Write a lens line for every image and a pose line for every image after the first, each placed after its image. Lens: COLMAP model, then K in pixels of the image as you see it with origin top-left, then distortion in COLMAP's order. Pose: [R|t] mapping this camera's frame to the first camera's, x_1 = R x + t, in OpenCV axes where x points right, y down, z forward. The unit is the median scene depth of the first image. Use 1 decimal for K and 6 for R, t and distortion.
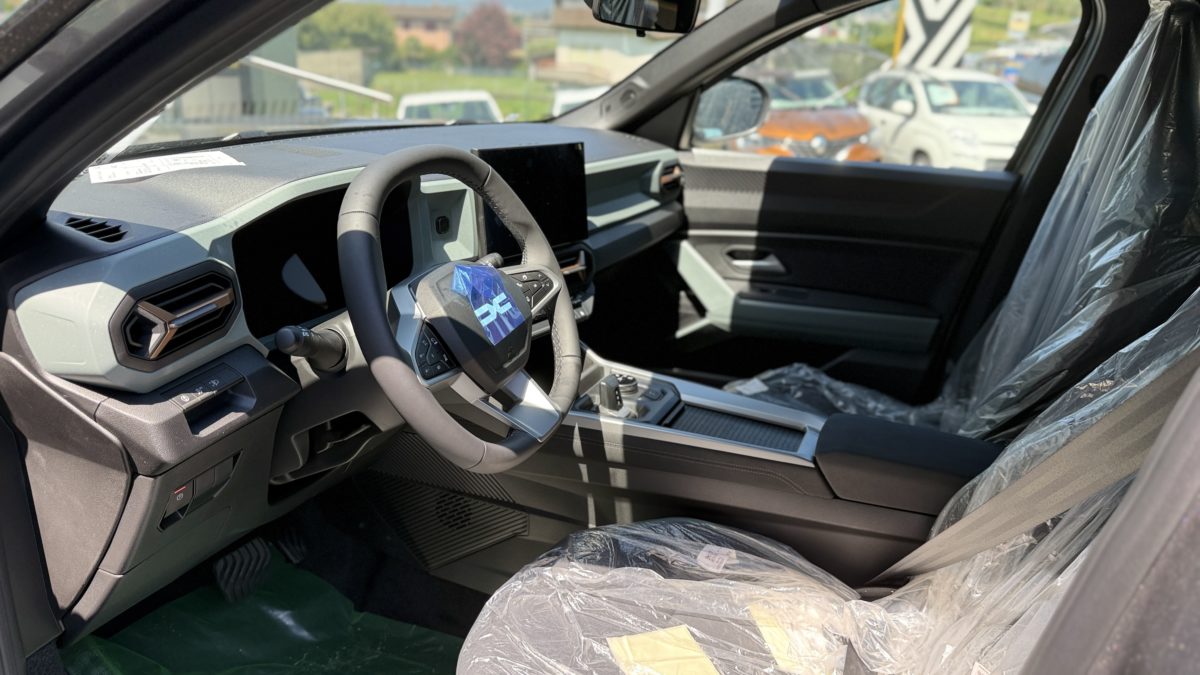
lens RADIAL K [[815.3, 0, 600.0], [0, 815.3, 337.5], [0, 0, 1]] dist [-0.001868, -0.003015]
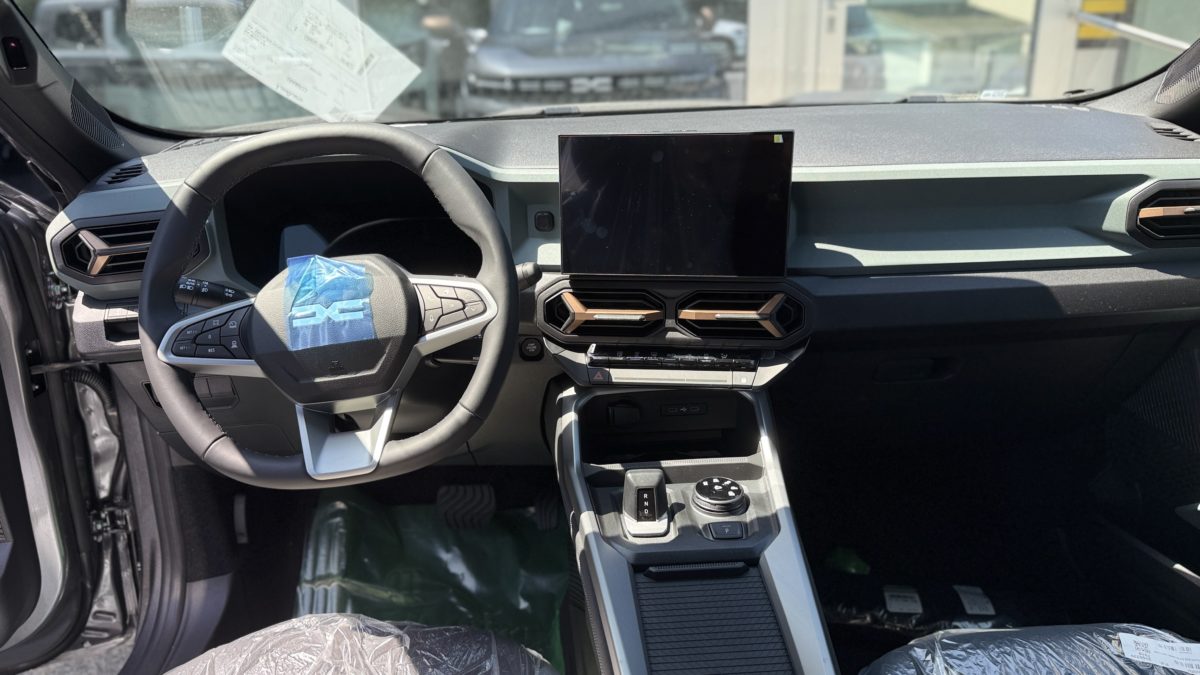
lens RADIAL K [[815.3, 0, 600.0], [0, 815.3, 337.5], [0, 0, 1]] dist [-0.001868, -0.003015]
pose [[0.459416, 0.259240, -0.849548, 0.729087], [-0.237610, 0.957471, 0.163679, -0.215406], [0.855850, 0.126664, 0.501475, 0.793797]]
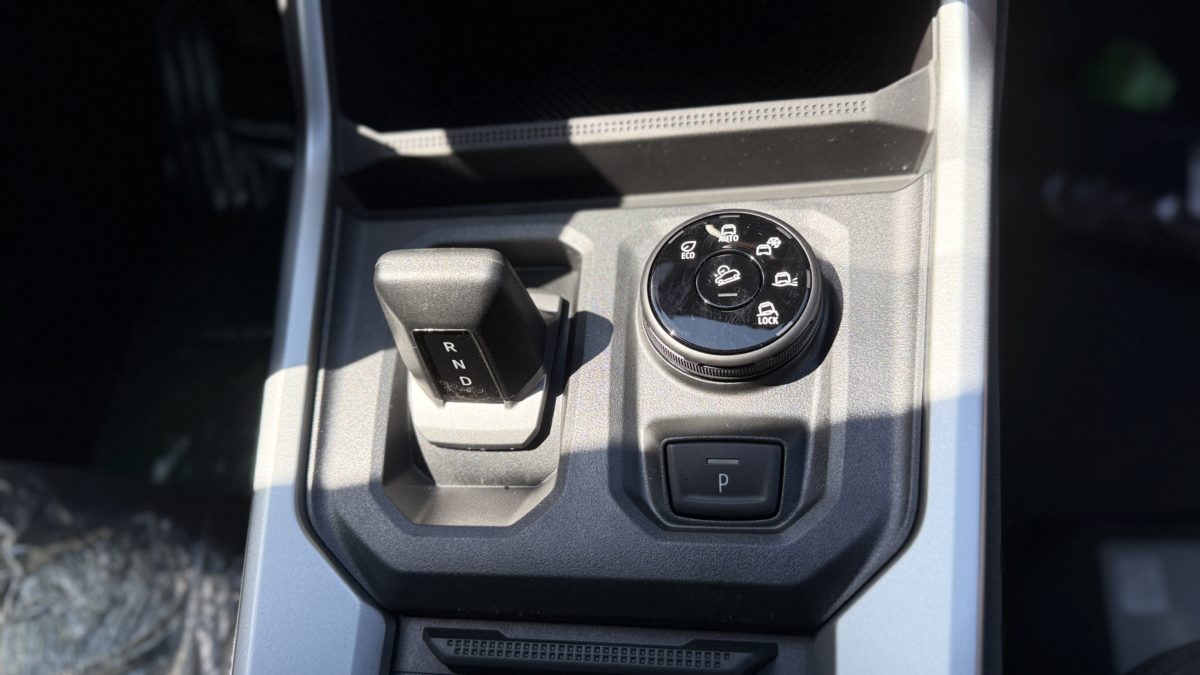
lens RADIAL K [[922.3, 0, 600.0], [0, 922.3, 337.5], [0, 0, 1]] dist [0.068093, -0.057596]
pose [[0.338041, 0.784974, -0.519176, 0.198913], [-0.095815, 0.577490, 0.810756, -0.154878], [0.936241, -0.224324, 0.270427, 1.275856]]
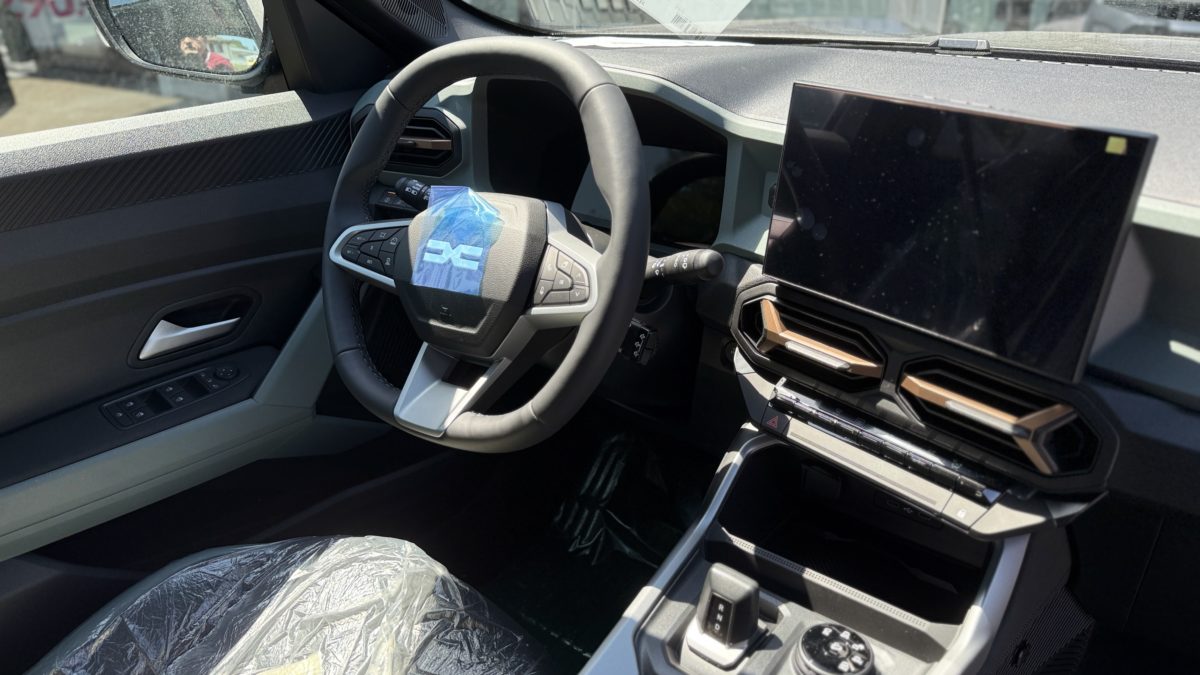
lens RADIAL K [[815.3, 0, 600.0], [0, 815.3, 337.5], [0, 0, 1]] dist [-0.001868, -0.003015]
pose [[-0.239306, 0.392403, -0.888117, 0.546776], [-0.304581, 0.838185, 0.452412, -0.355485], [0.921934, 0.378769, -0.081064, 1.192358]]
